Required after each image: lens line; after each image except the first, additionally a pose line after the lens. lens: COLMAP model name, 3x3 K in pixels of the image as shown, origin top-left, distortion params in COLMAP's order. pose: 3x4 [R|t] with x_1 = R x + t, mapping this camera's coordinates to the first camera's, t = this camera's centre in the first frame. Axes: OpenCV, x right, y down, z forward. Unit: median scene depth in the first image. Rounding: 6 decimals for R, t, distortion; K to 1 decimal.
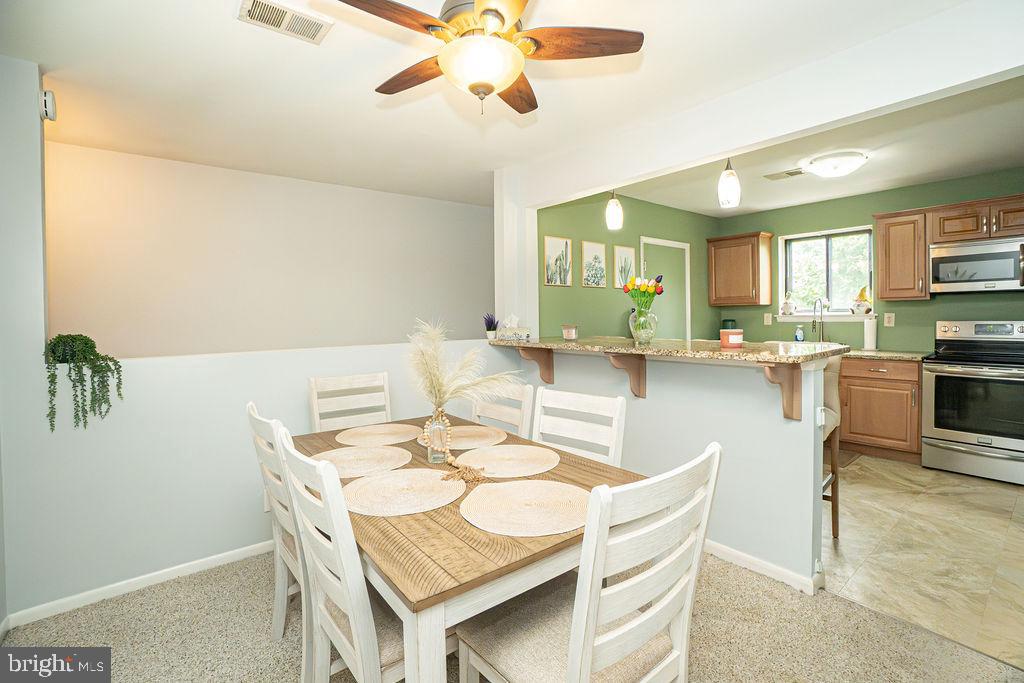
lens RADIAL K [[459.5, 0, 514.7], [0, 459.5, 335.3], [0, 0, 1]] dist [-0.052369, 0.020422]
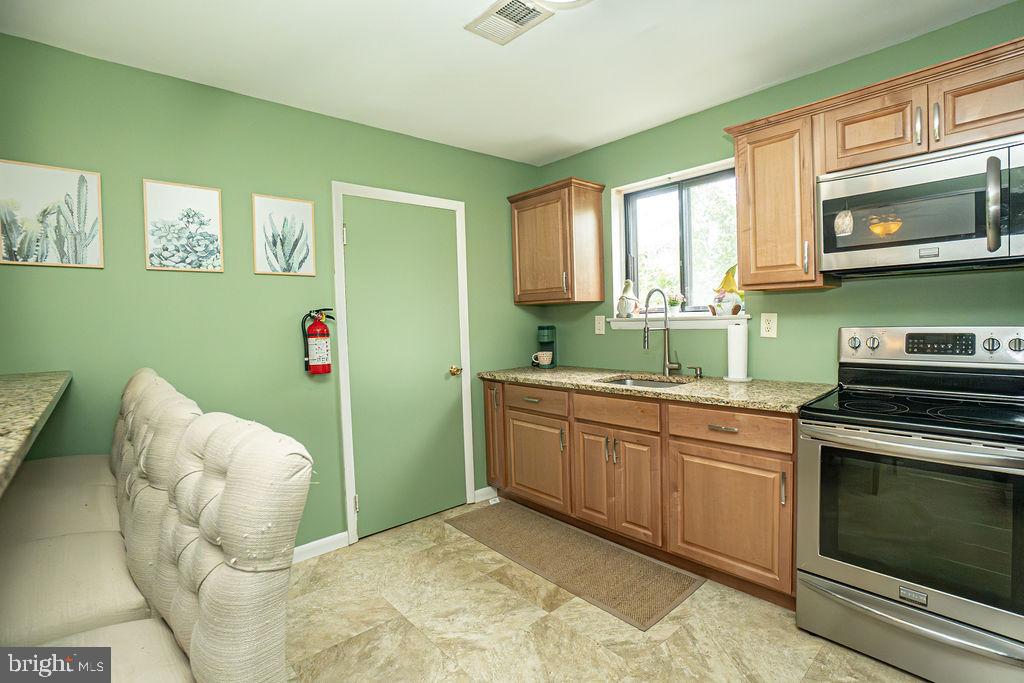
lens RADIAL K [[455.3, 0, 534.1], [0, 455.3, 342.1], [0, 0, 1]] dist [-0.055826, 0.019076]
pose [[0.998776, -0.013163, 0.047672, 0.568261], [0.012692, 0.999868, 0.010166, -0.025205], [-0.047799, -0.009548, 0.998811, 0.500719]]
